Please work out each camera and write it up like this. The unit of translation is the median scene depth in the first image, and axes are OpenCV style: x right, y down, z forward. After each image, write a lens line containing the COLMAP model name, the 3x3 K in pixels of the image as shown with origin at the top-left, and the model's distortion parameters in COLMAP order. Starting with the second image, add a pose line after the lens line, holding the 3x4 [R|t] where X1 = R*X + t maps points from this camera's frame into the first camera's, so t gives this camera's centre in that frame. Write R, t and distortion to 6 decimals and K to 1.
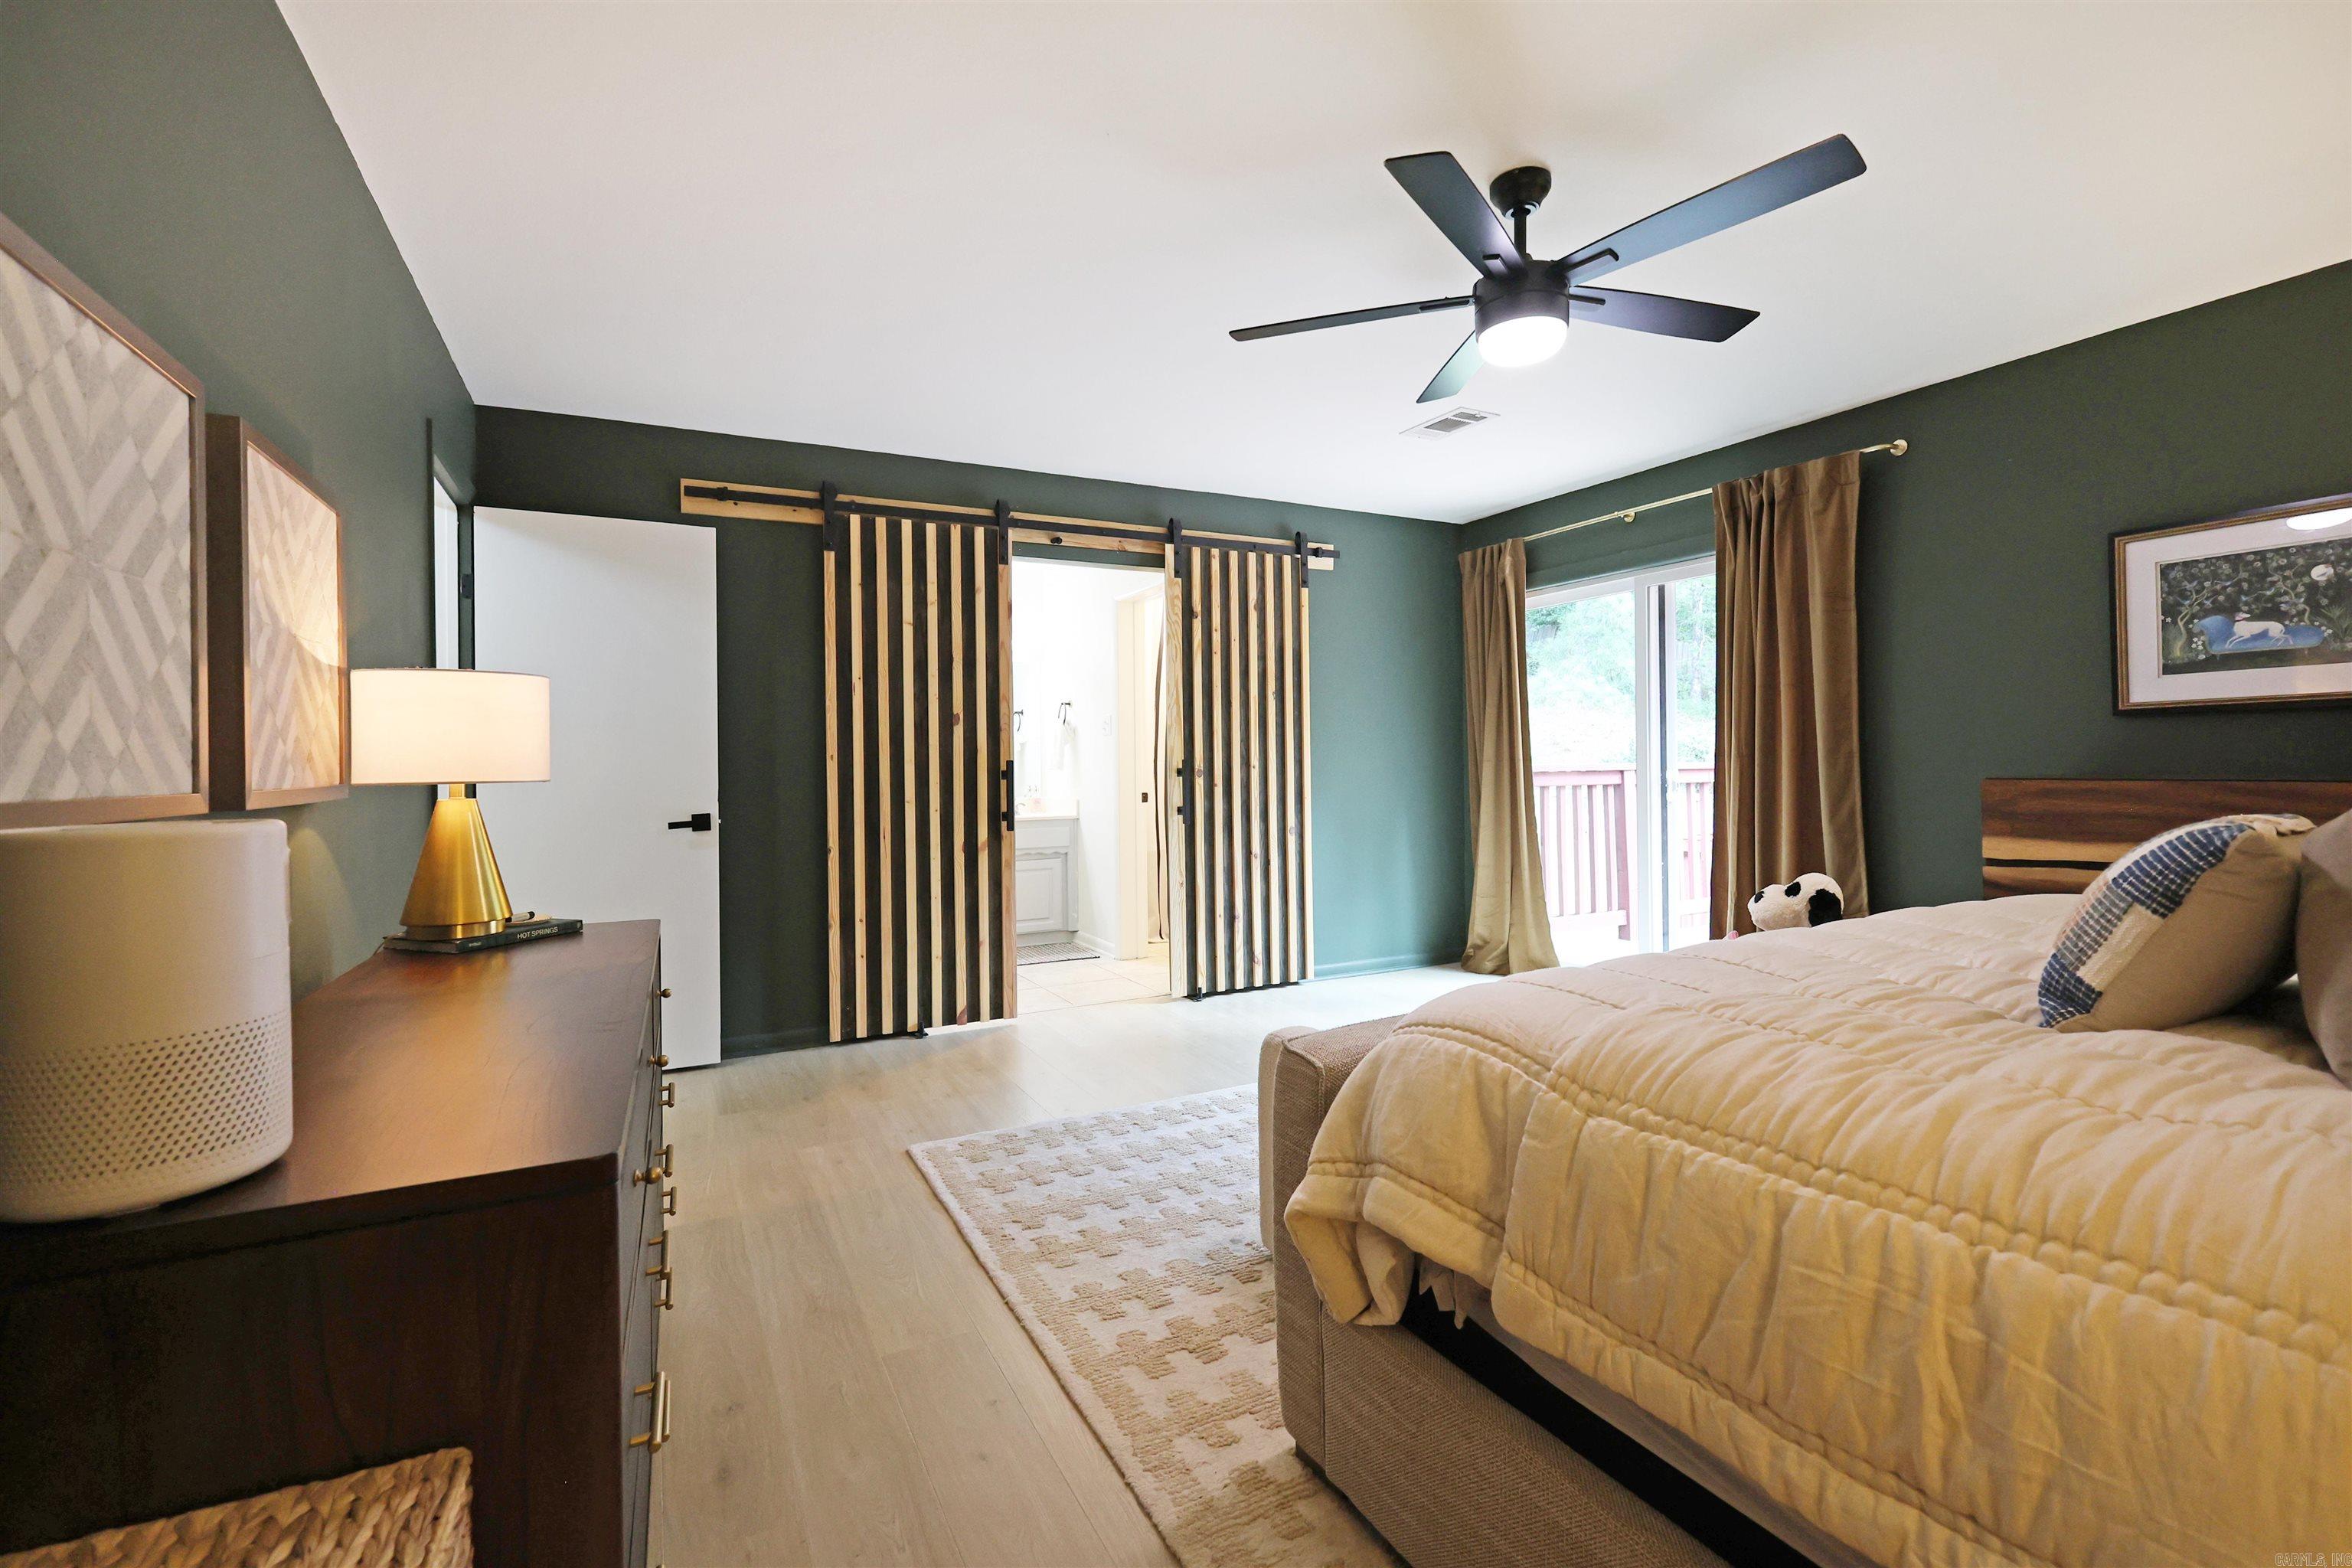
lens RADIAL K [[1025.3, 0, 1166.9], [0, 1025.3, 774.4], [0, 0, 1]] dist [0.004231, -0.002113]
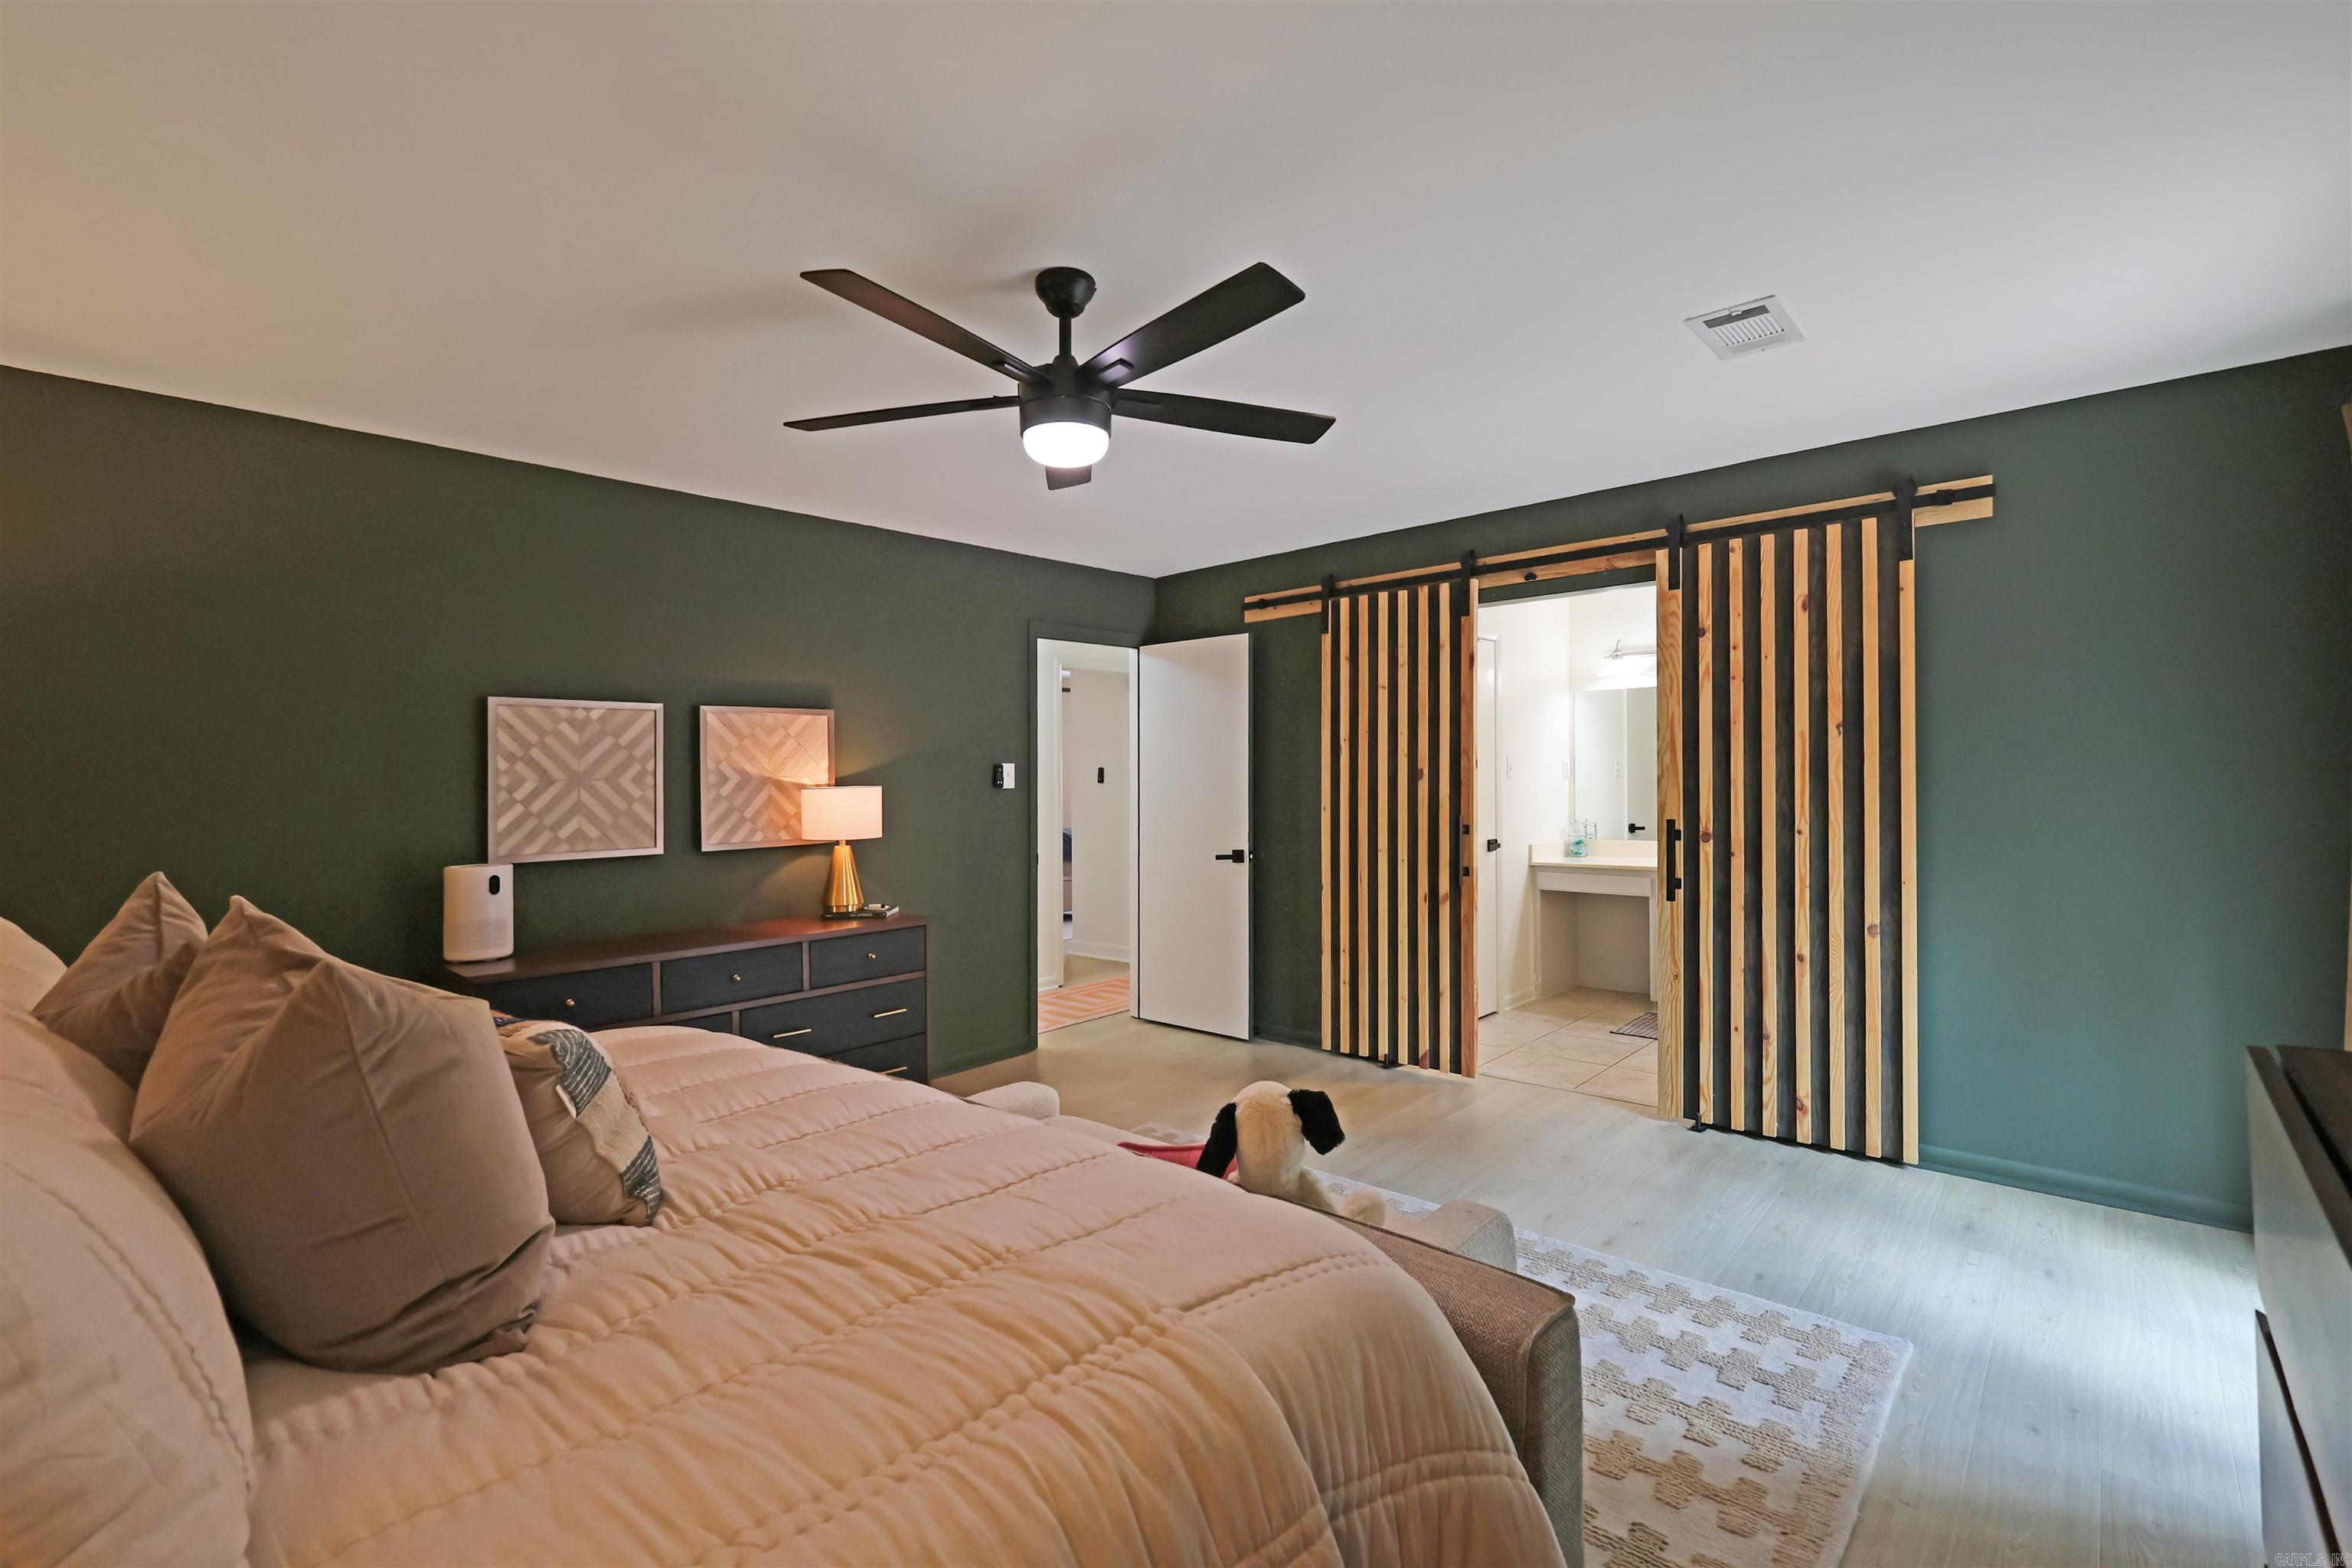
lens RADIAL K [[1025.3, 0, 1160.8], [0, 1025.3, 775.5], [0, 0, 1]] dist [0.004231, -0.002113]
pose [[0.359875, 0.003921, -0.932992, 0.689015], [0.001436, 0.999988, 0.004757, -0.059037], [0.933000, -0.003052, 0.359864, 0.388863]]
